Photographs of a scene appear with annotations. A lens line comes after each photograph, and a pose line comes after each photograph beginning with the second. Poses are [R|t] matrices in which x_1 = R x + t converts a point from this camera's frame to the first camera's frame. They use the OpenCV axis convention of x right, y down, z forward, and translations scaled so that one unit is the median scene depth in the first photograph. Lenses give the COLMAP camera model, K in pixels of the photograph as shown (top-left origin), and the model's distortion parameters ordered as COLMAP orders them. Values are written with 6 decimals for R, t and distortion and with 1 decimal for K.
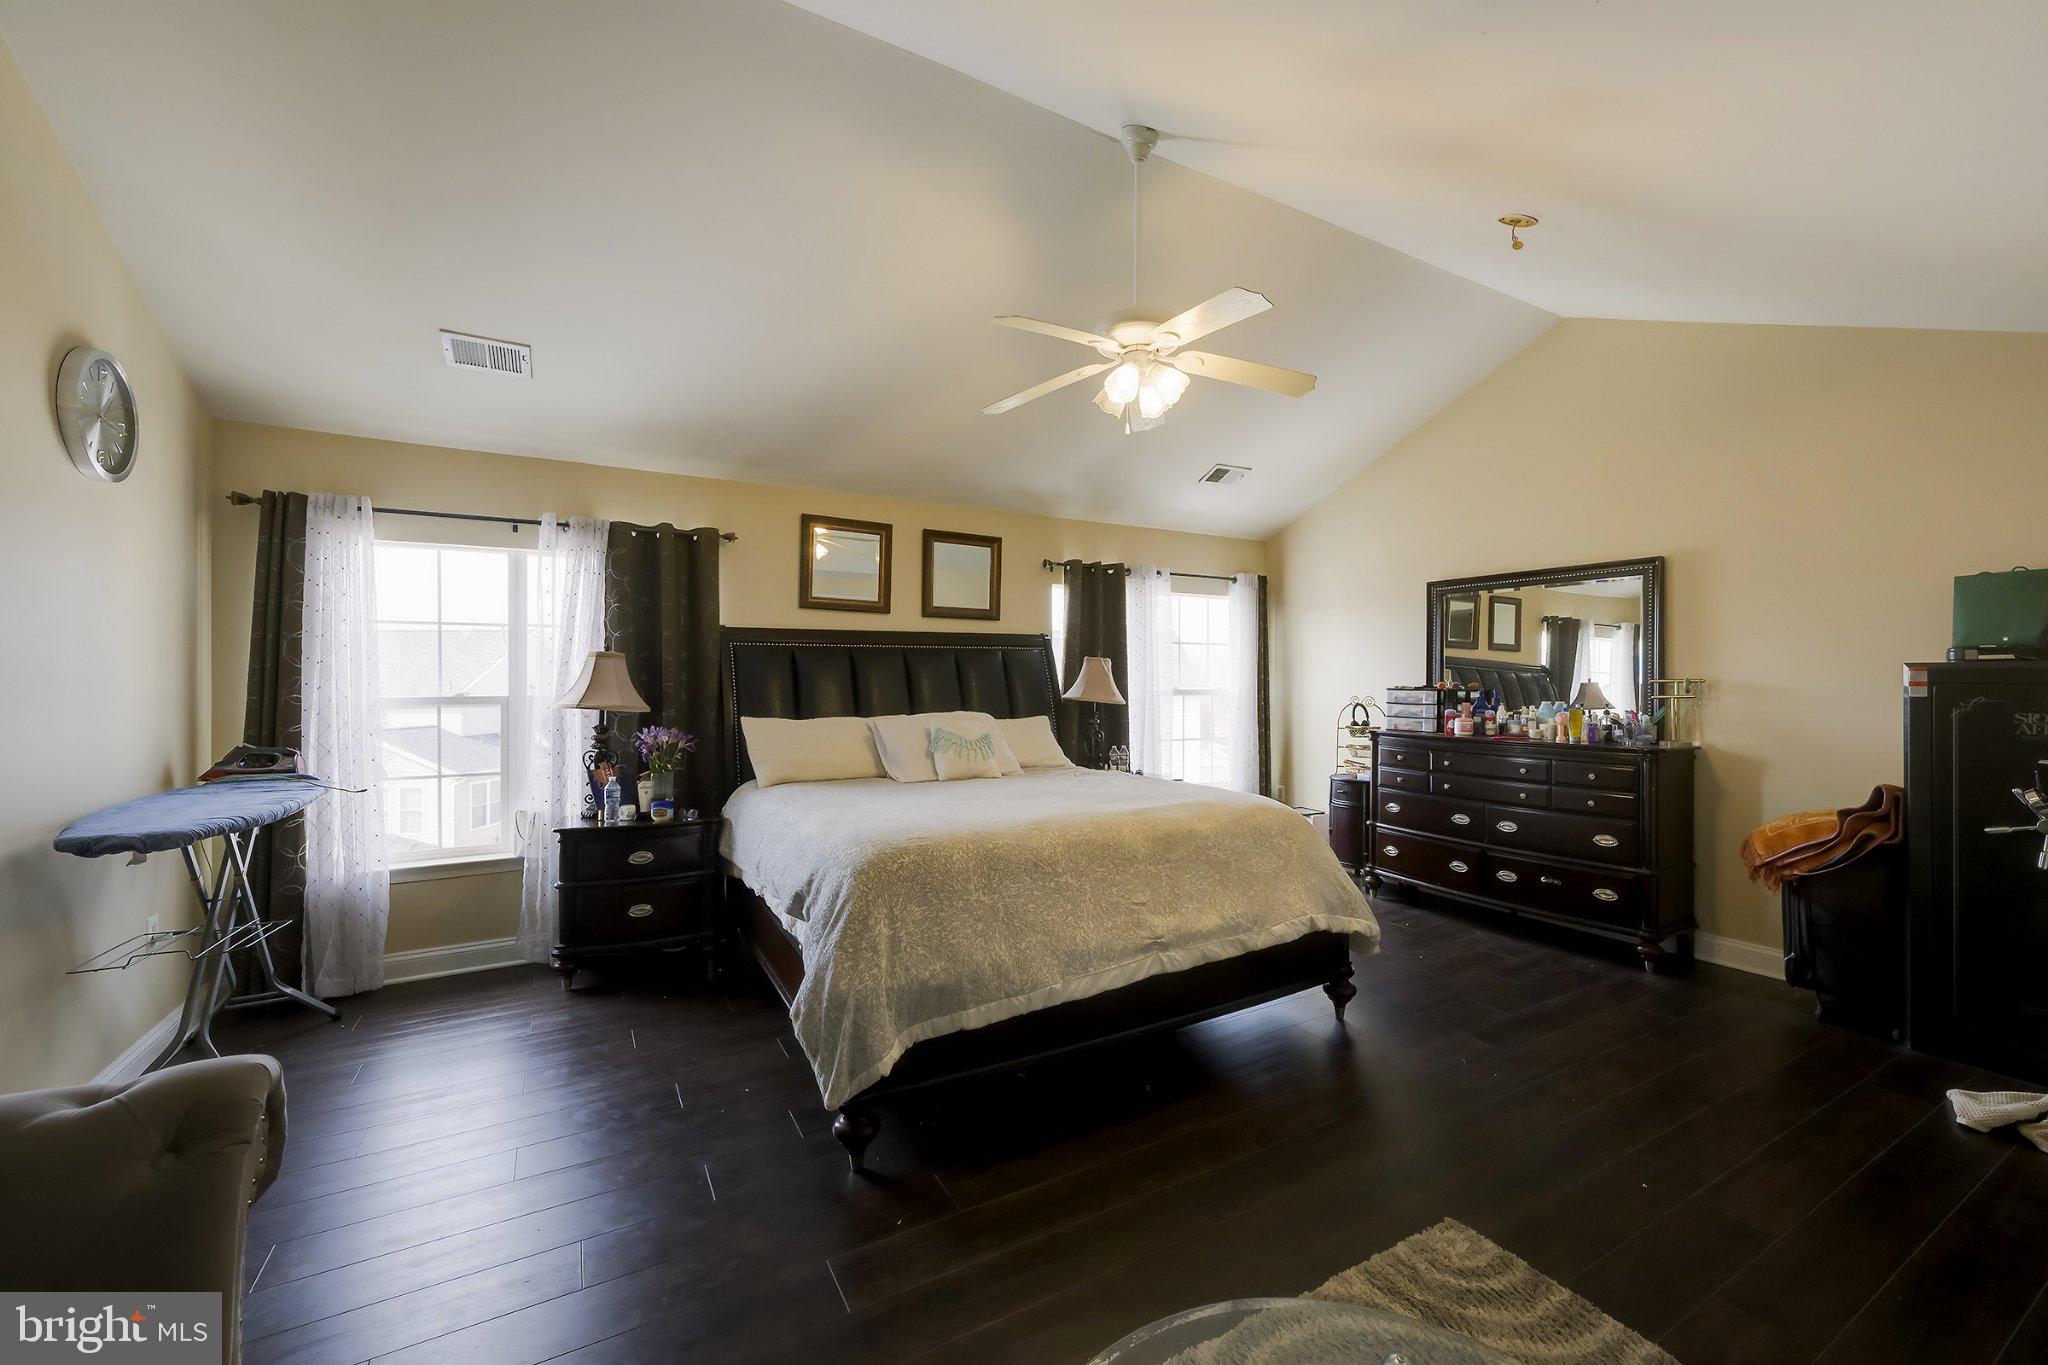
lens RADIAL K [[807.9, 0, 1034.0], [0, 807.9, 683.1], [0, 0, 1]] dist [-0.007755, 0.000957]
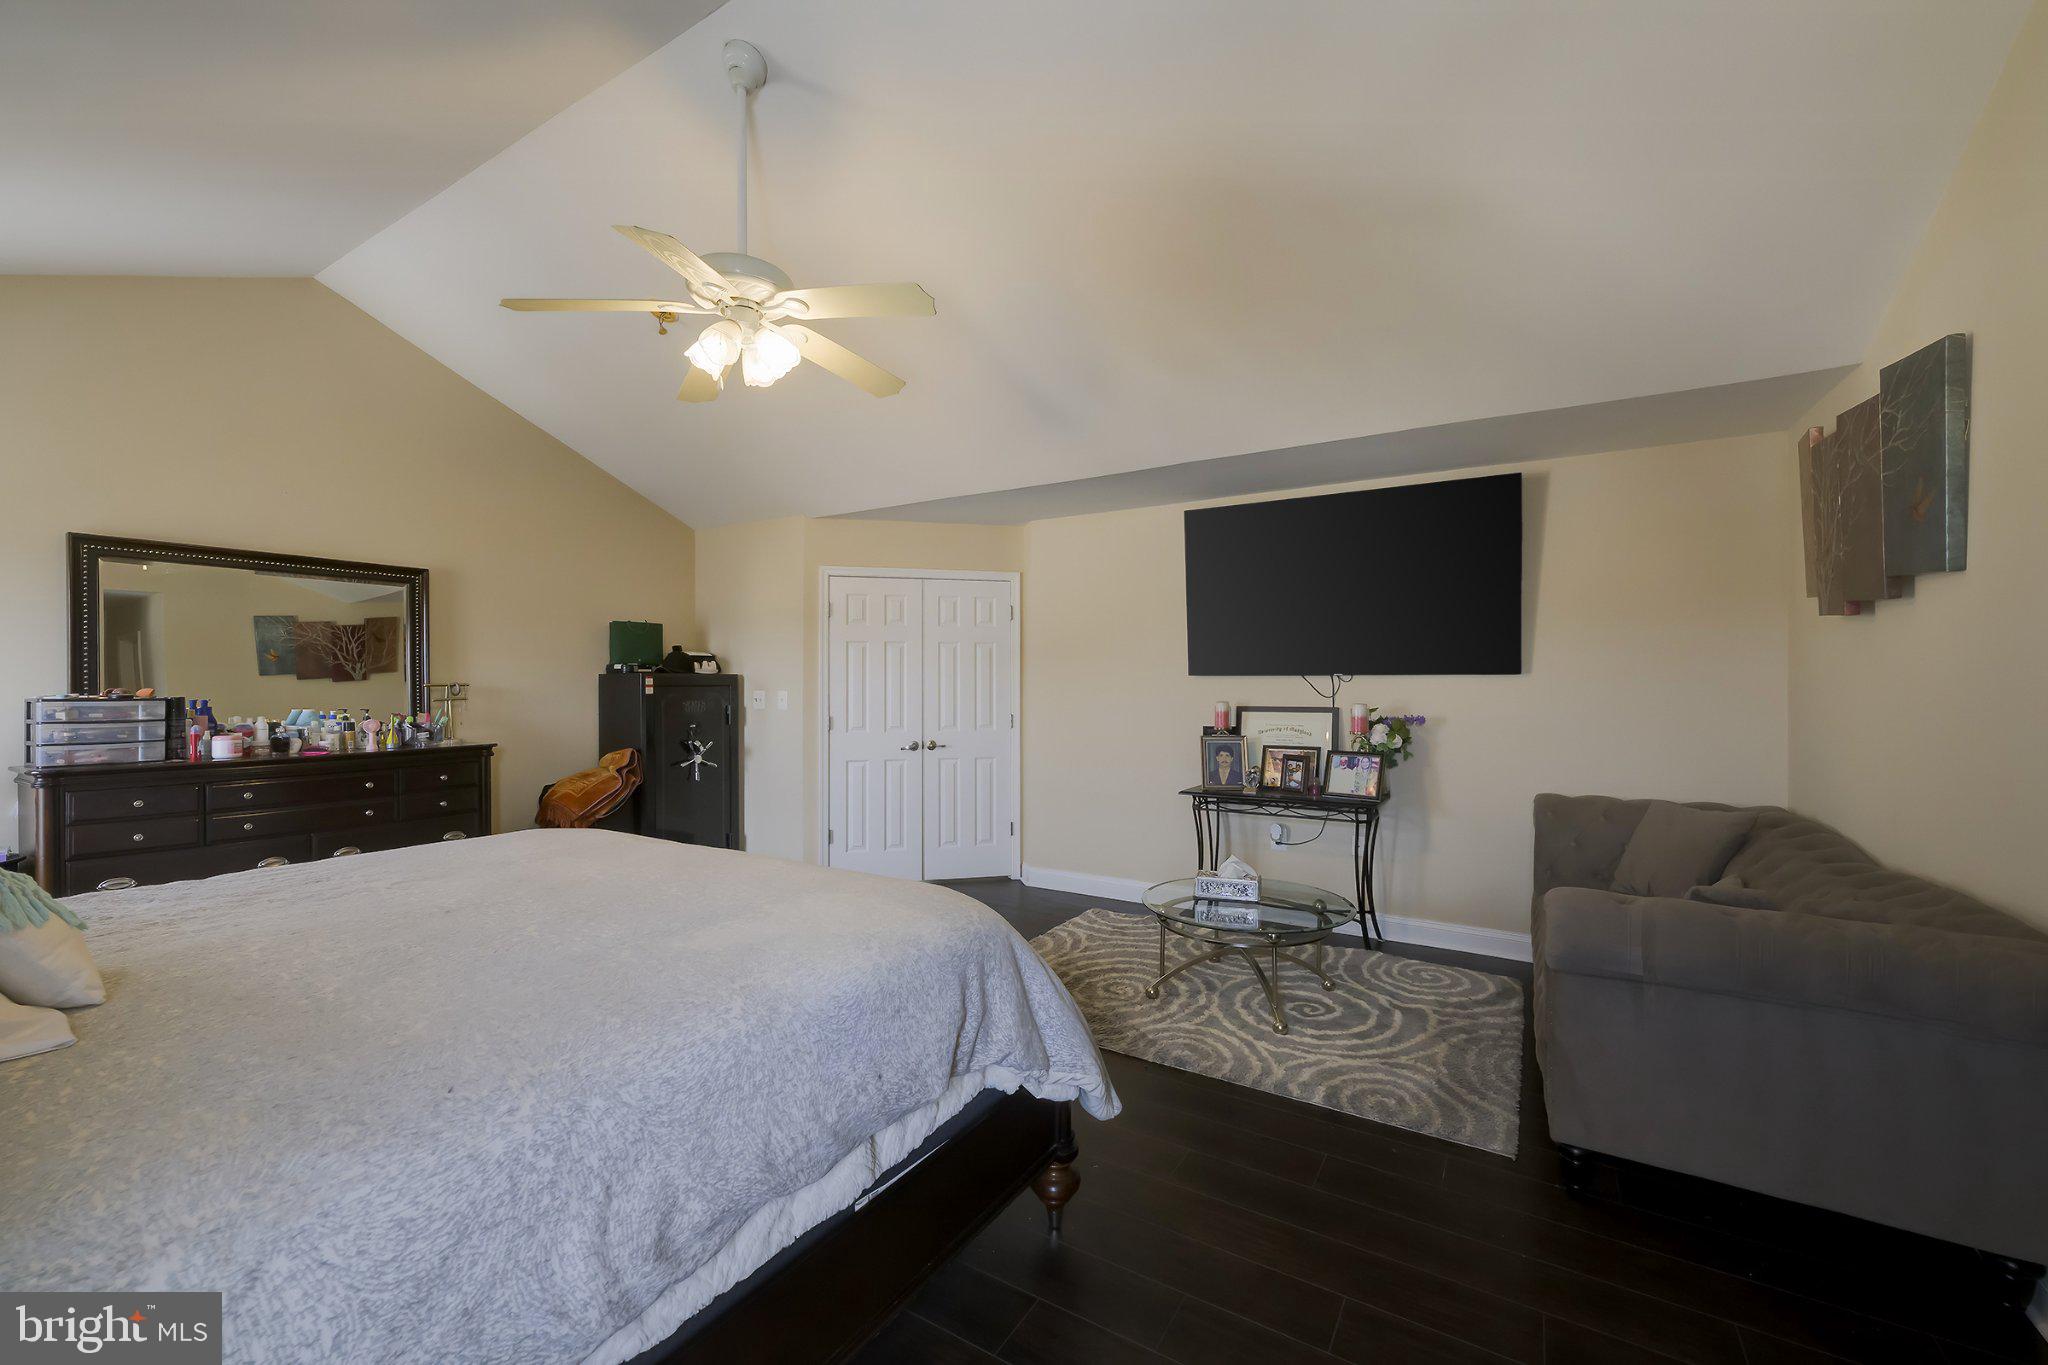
lens RADIAL K [[807.9, 0, 1032.2], [0, 807.9, 683.6], [0, 0, 1]] dist [-0.007755, 0.000957]
pose [[-0.474103, -0.003223, 0.880464, -0.524944], [0.004269, 0.999973, 0.005960, -0.006770], [-0.880459, 0.006584, -0.474076, 0.749145]]
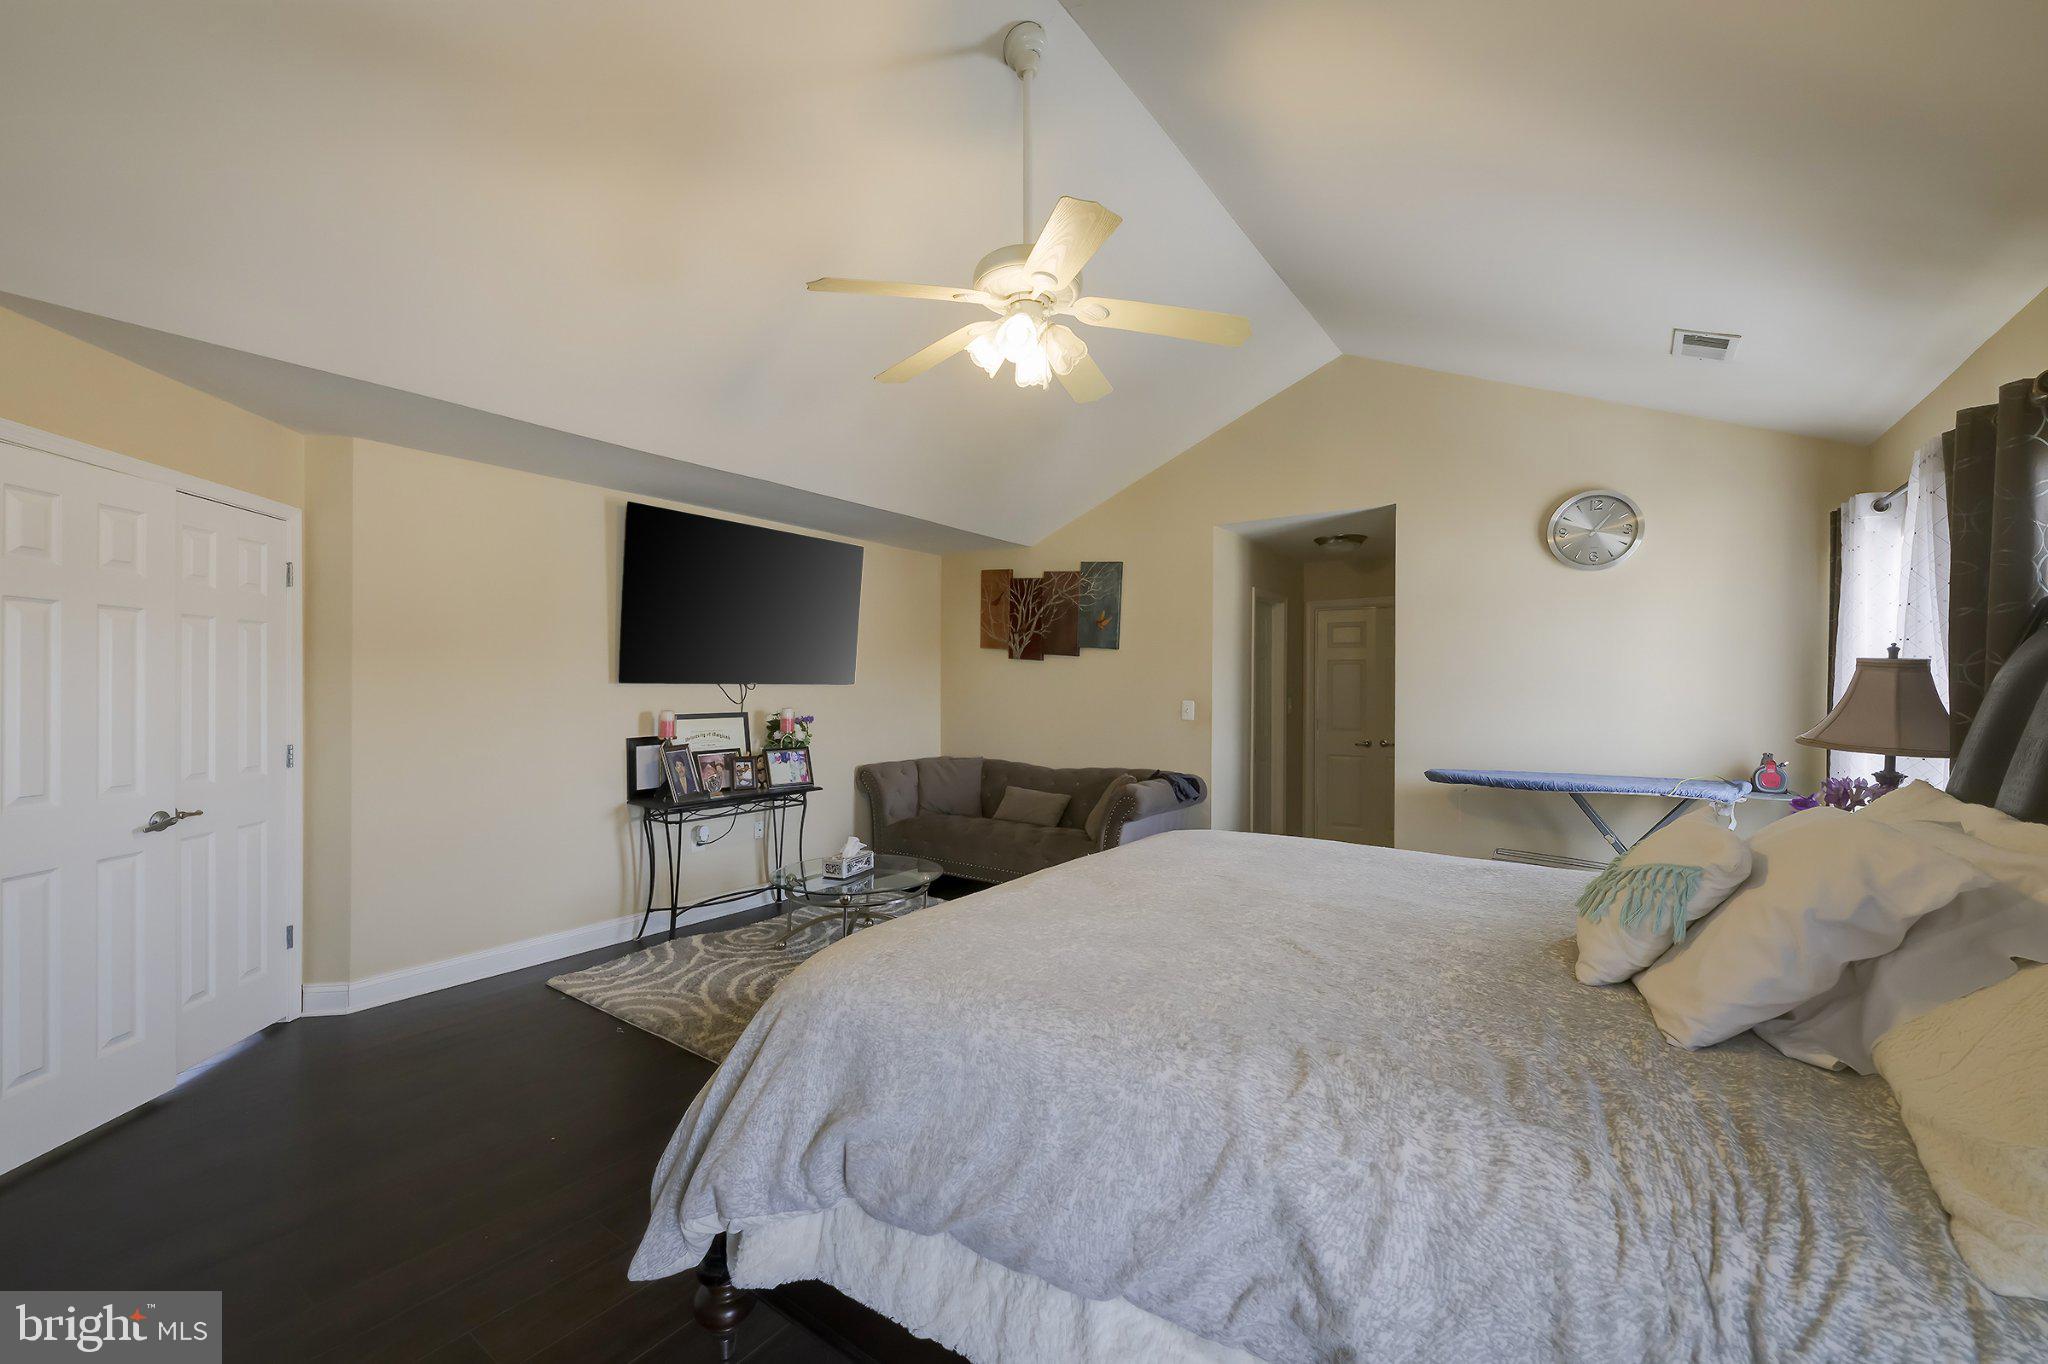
lens RADIAL K [[807.9, 0, 1021.2], [0, 807.9, 683.4], [0, 0, 1]] dist [-0.007755, 0.000957]
pose [[-0.910217, -0.006059, -0.414087, 0.309280], [-0.006294, 0.999980, -0.000798, -0.012457], [0.414083, 0.001879, -0.910237, 1.150924]]
